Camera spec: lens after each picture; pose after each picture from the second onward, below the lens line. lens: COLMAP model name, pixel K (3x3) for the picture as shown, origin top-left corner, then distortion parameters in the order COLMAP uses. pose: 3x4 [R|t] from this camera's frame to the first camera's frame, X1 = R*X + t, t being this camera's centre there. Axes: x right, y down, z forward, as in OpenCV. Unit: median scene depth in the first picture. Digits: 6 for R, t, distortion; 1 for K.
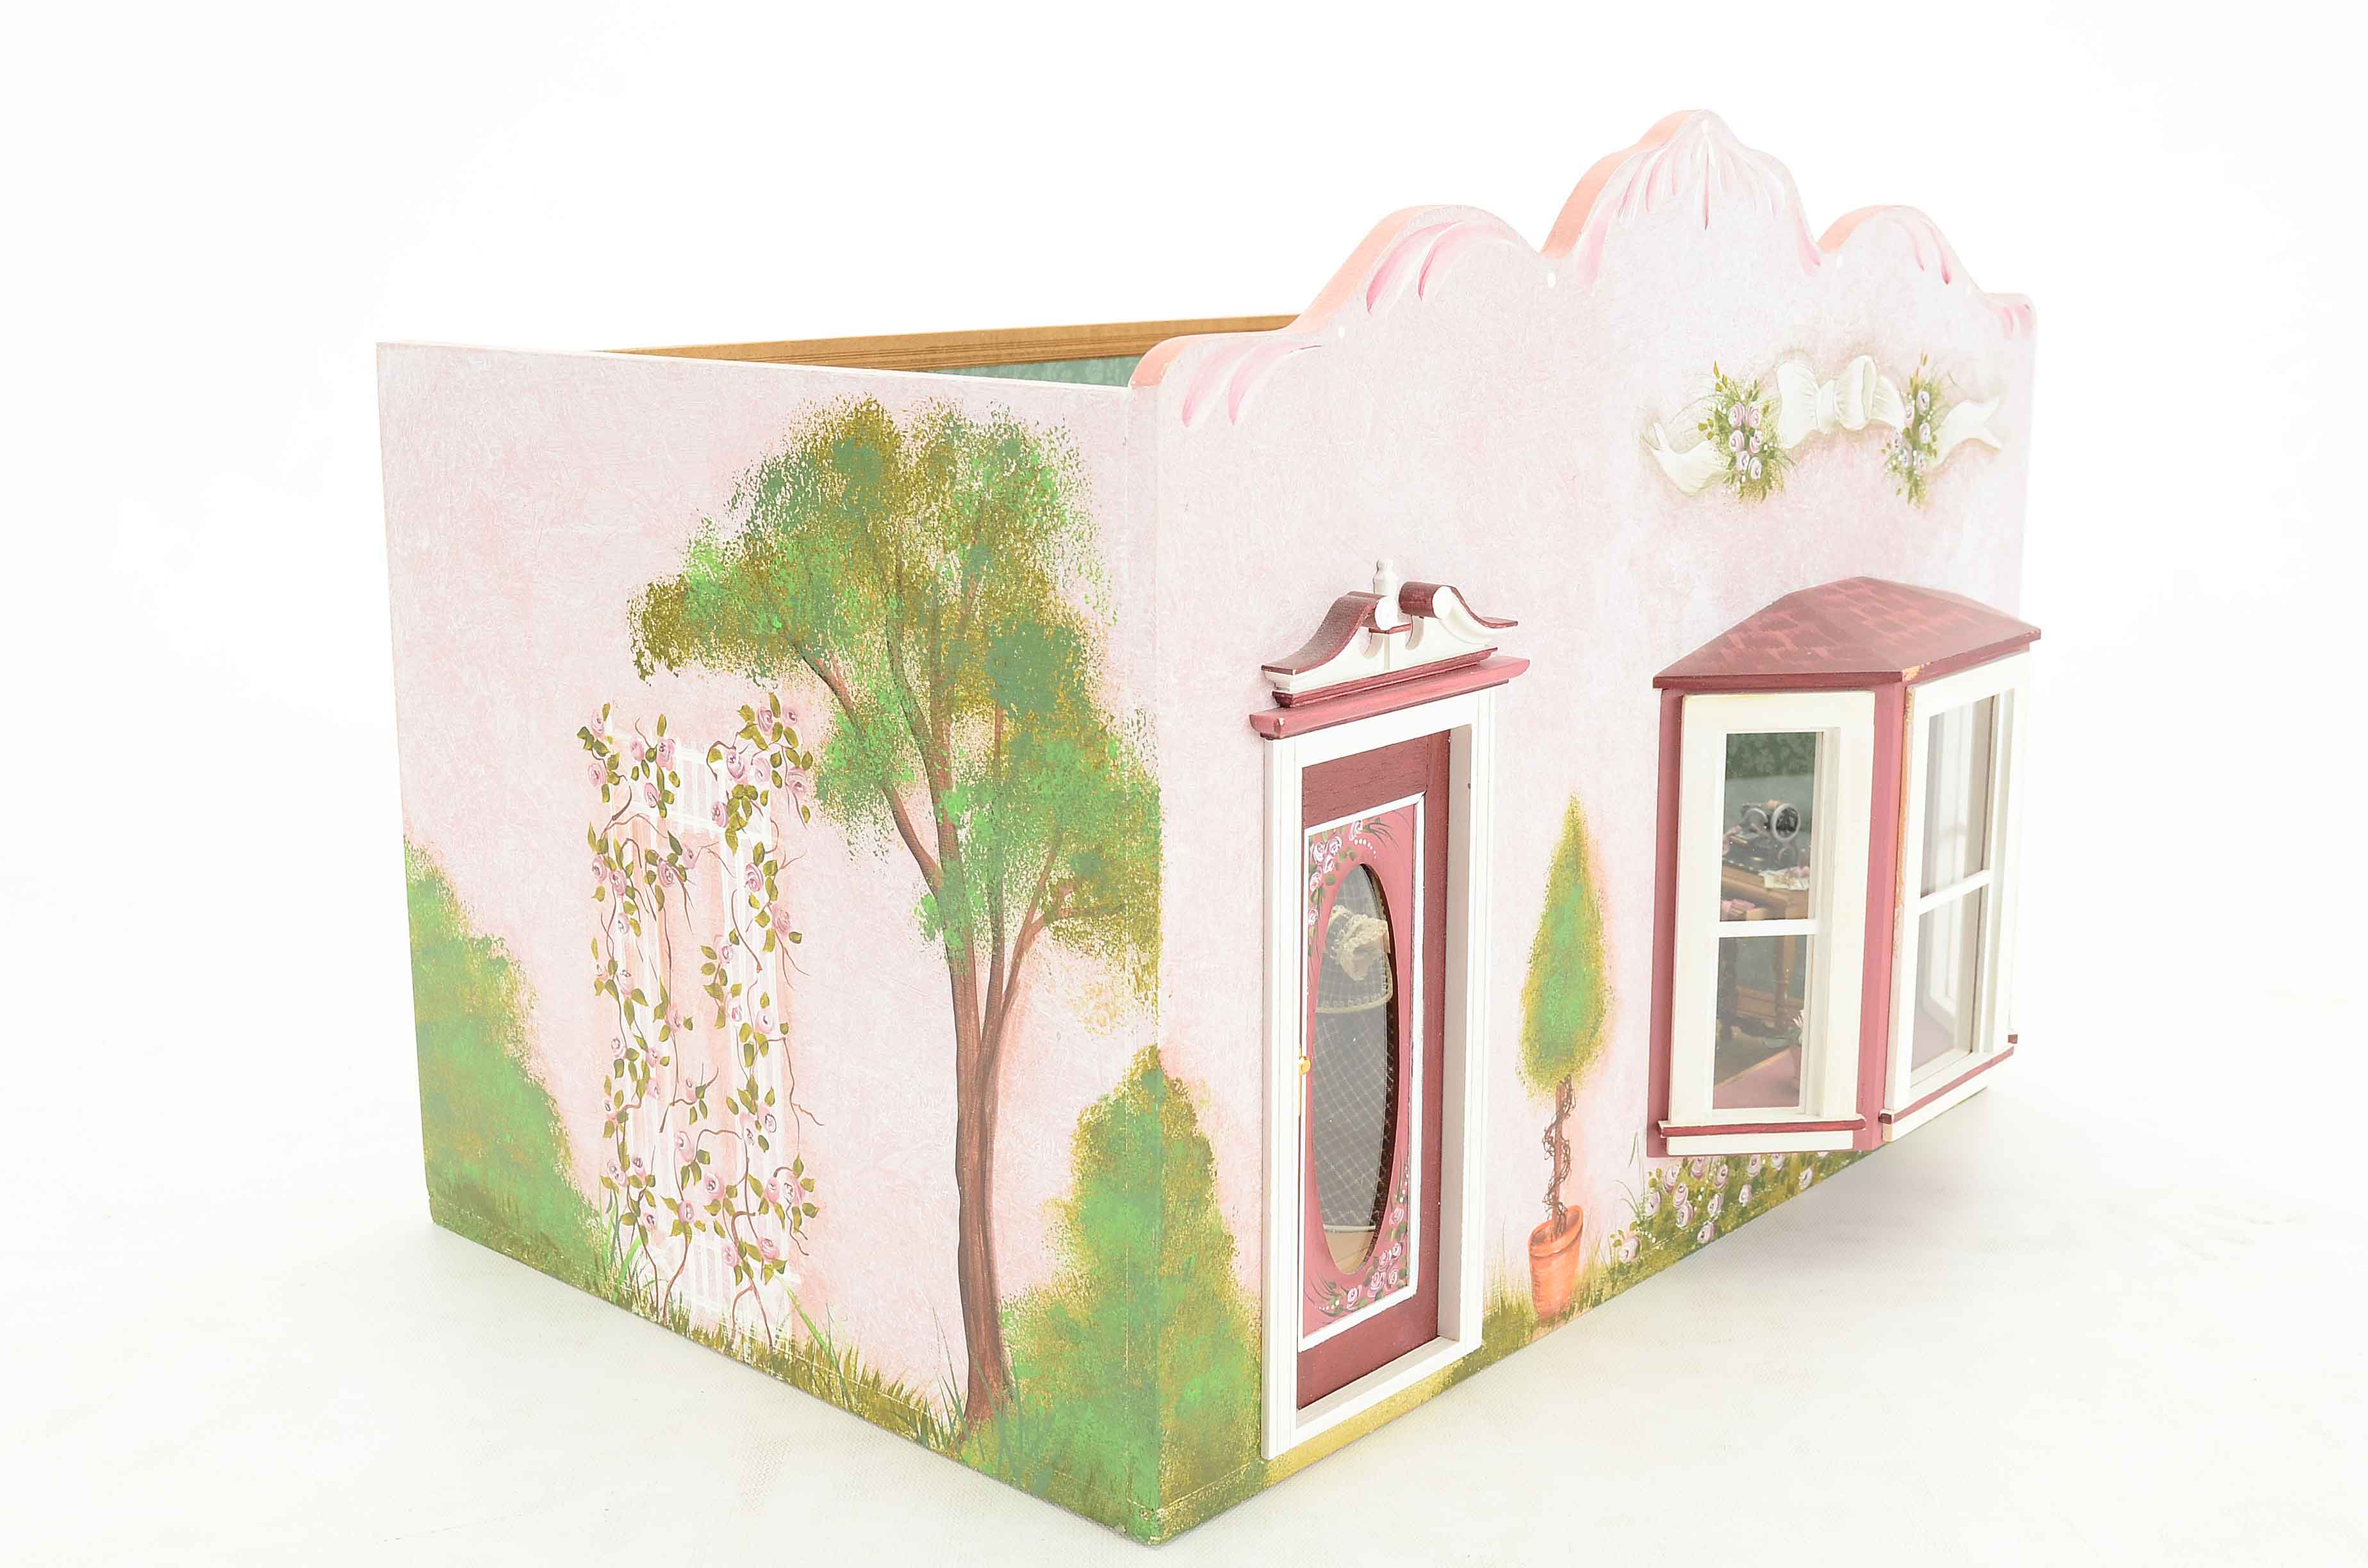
lens RADIAL K [[2710.8, 0, 1184.9], [0, 2710.8, 780.9], [0, 0, 1]] dist [-0.073433, 0.000000]
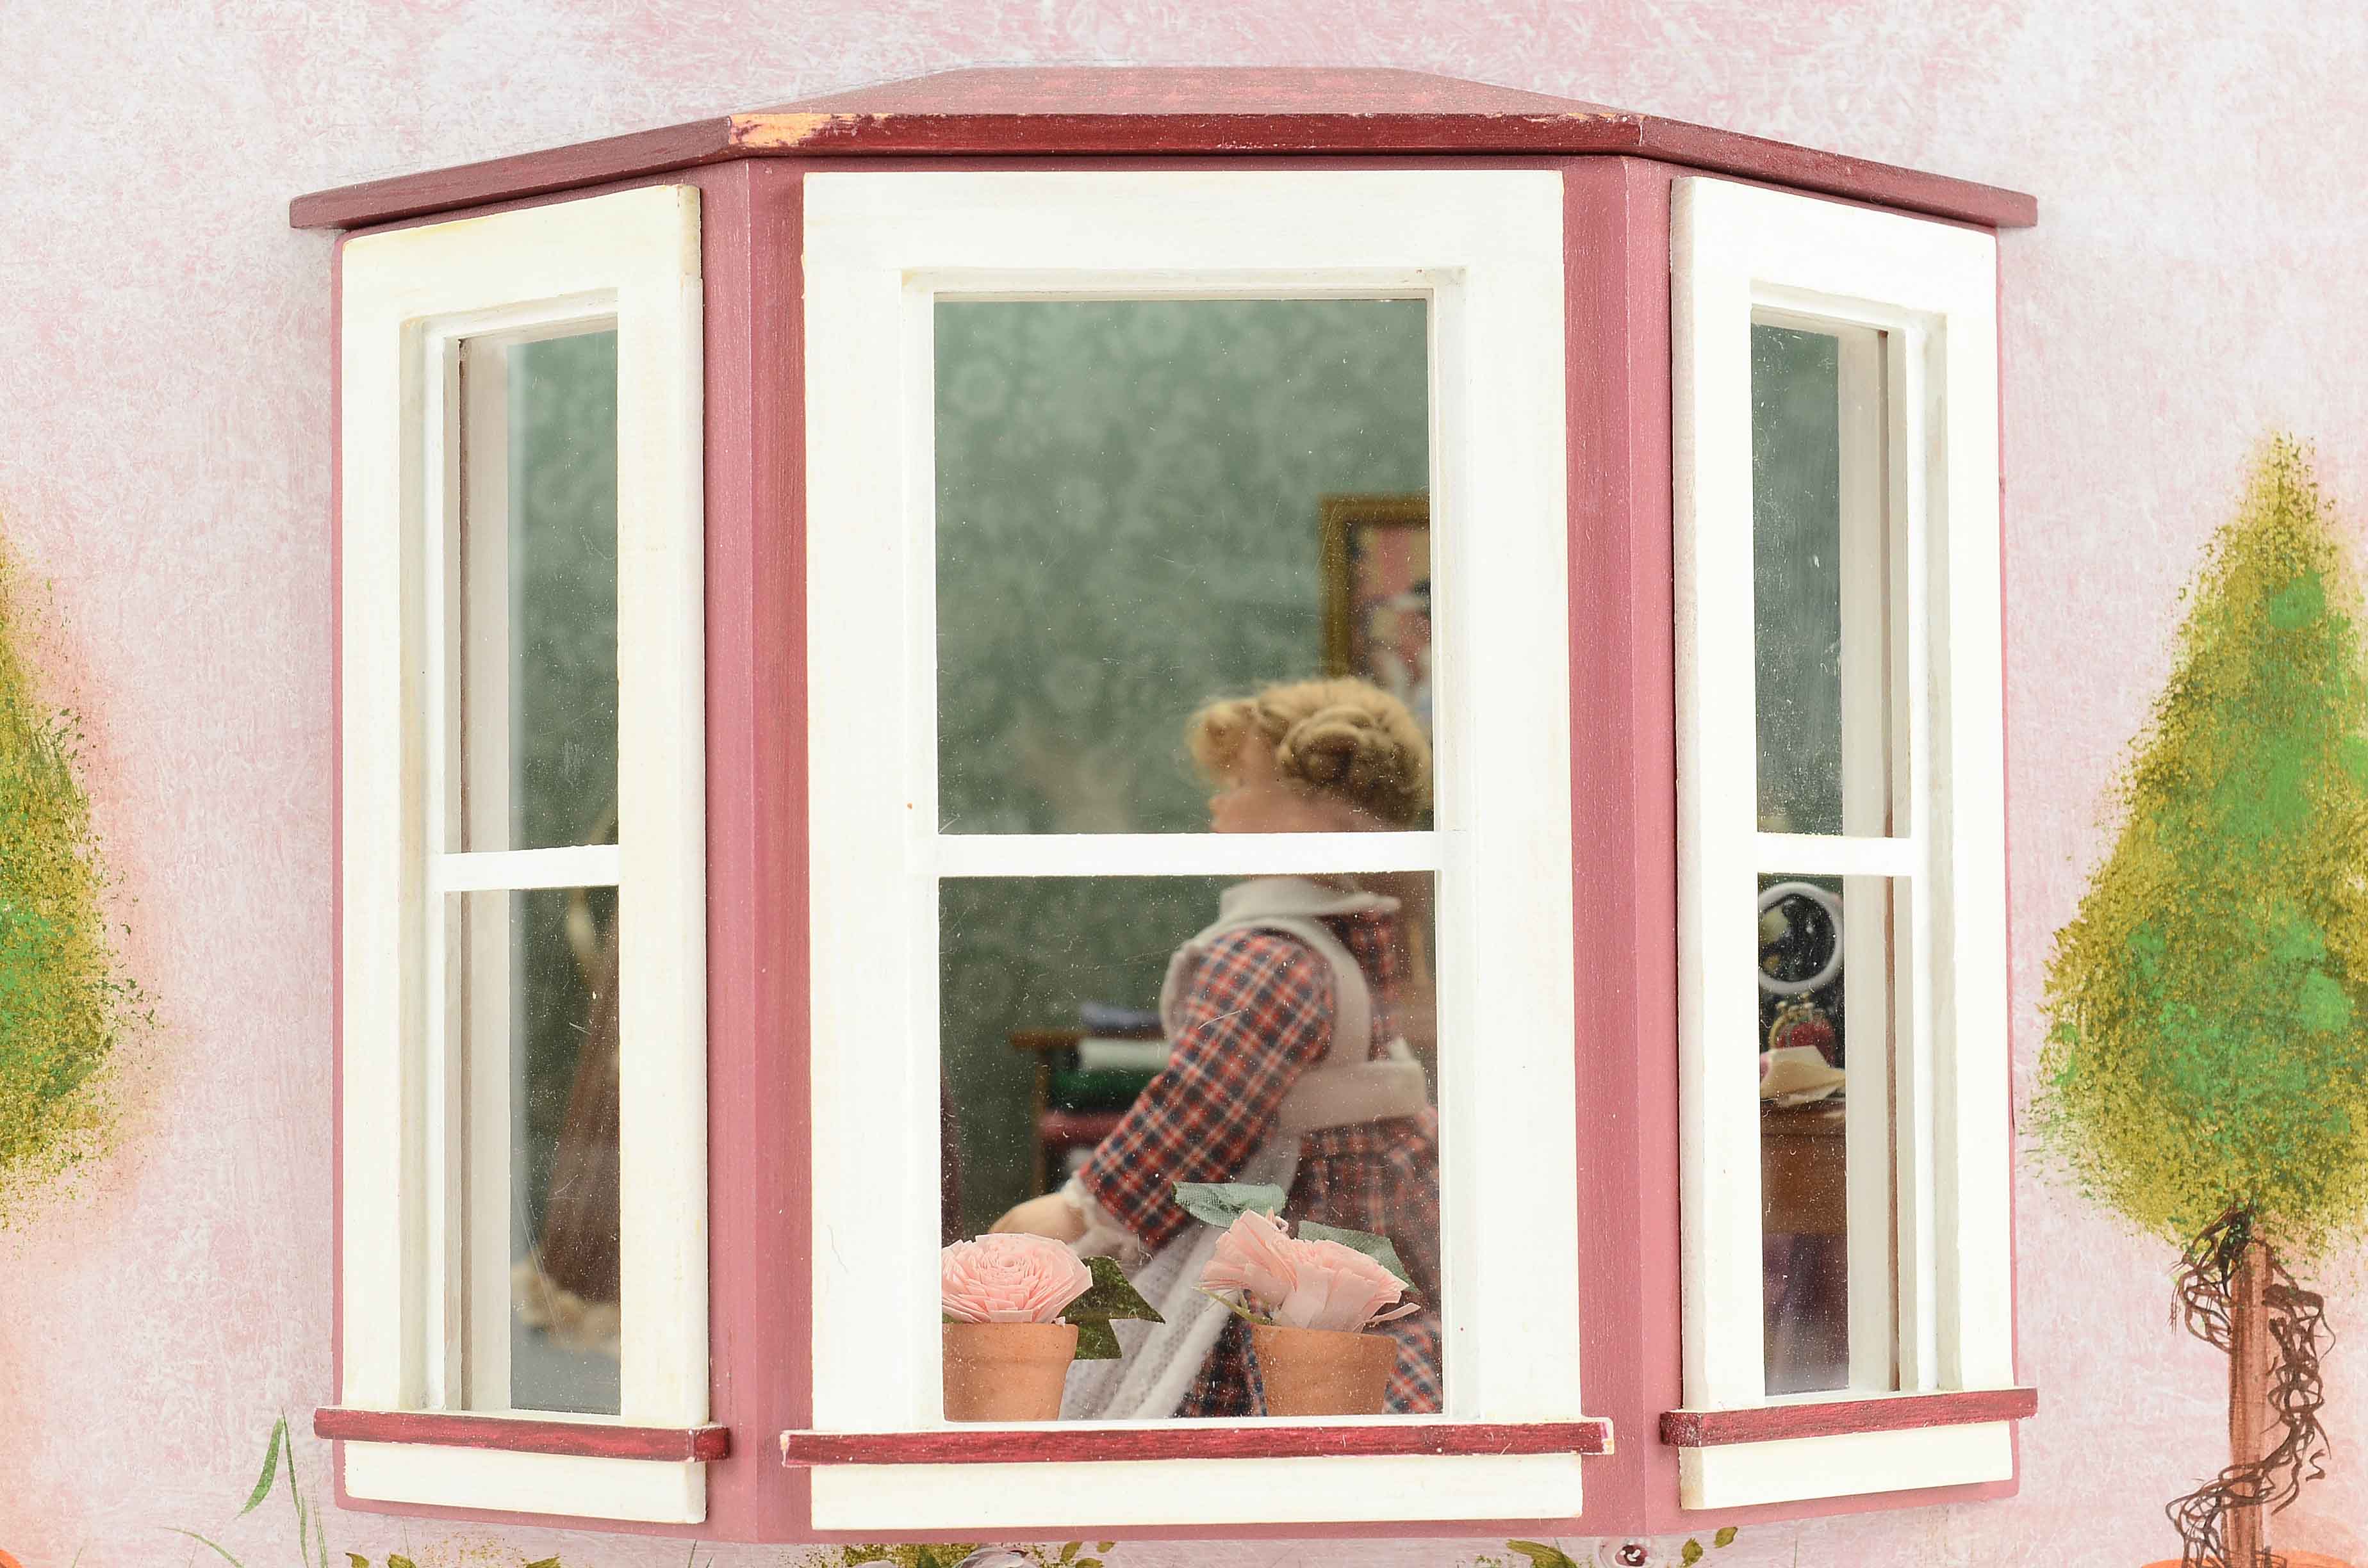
lens RADIAL K [[5337.5, 0, 1202.5], [0, 5337.5, 789.8], [0, 0, 1]] dist [0.062136, 0.000000]
pose [[0.686907, -0.034190, -0.725940, 0.823197], [-0.157720, 0.968072, -0.194834, 0.175111], [0.709424, 0.248328, 0.659583, 0.595438]]
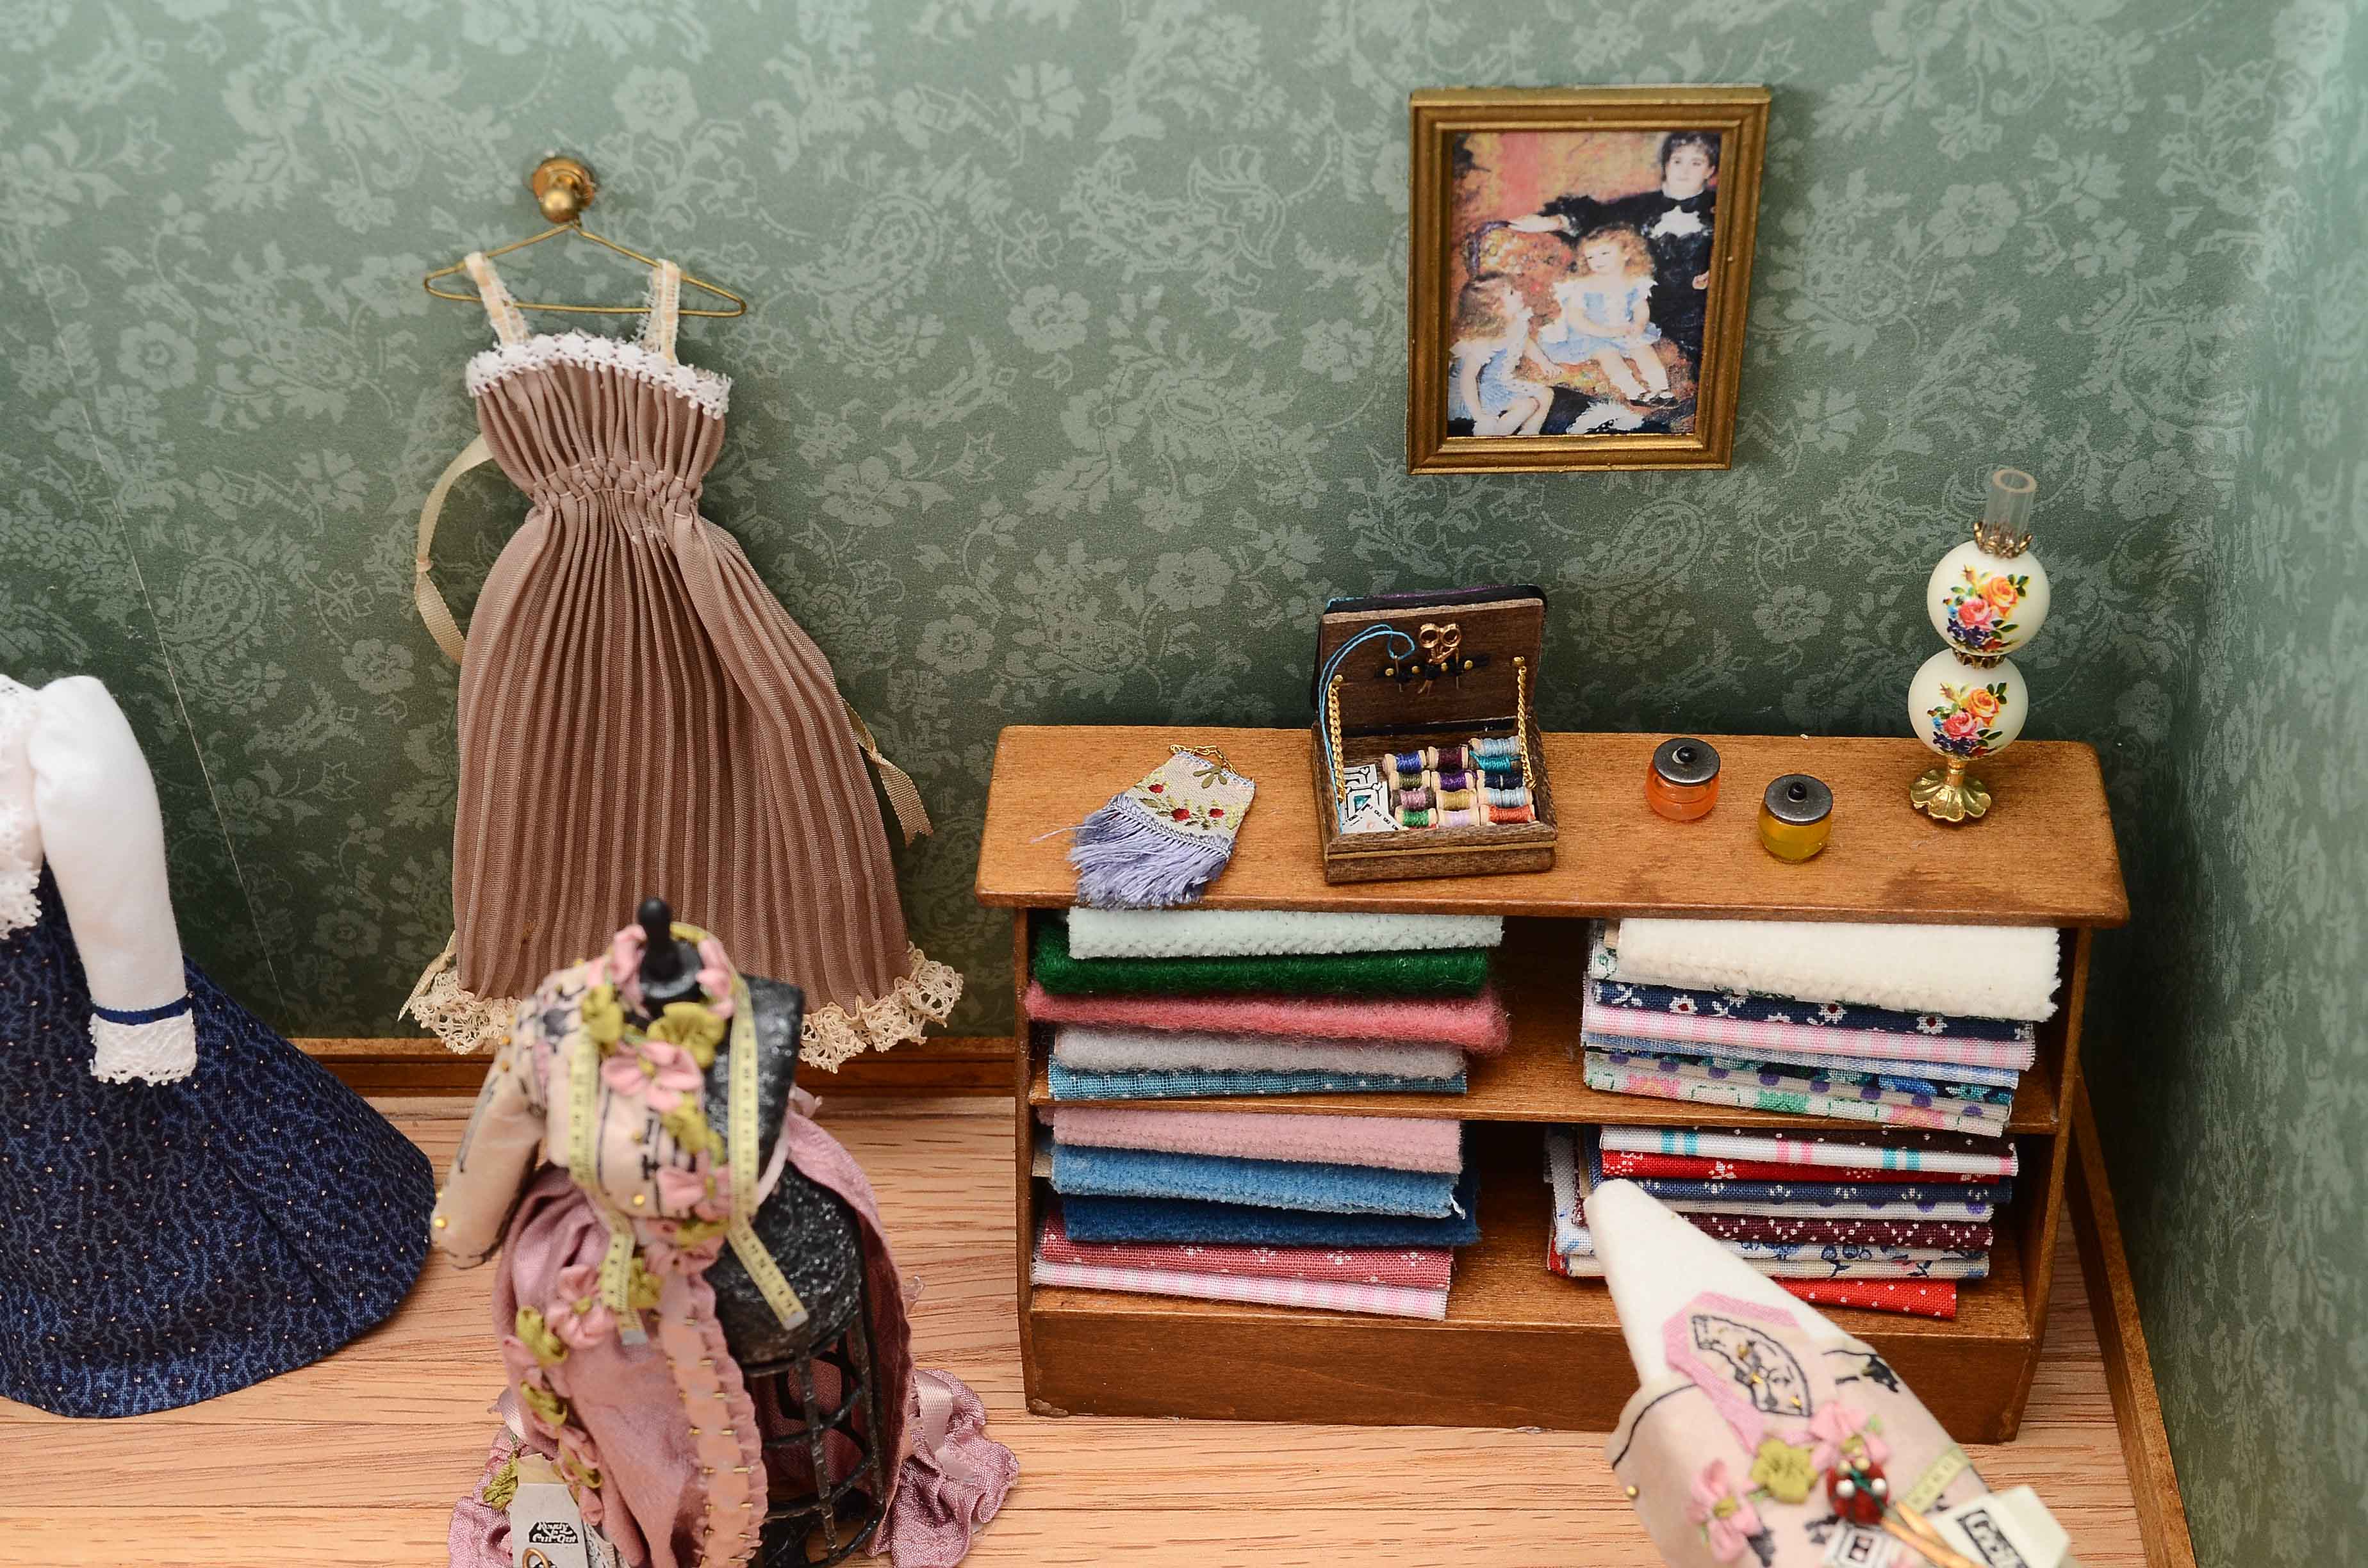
lens RADIAL K [[3195.9, 0, 1184.5], [0, 3195.9, 787.8], [0, 0, 1]] dist [-0.033362, 0.000000]
pose [[0.647061, 0.529392, -0.548685, 0.281551], [-0.143377, 0.791294, 0.594387, -0.303806], [0.748835, -0.305936, 0.587919, 1.041362]]
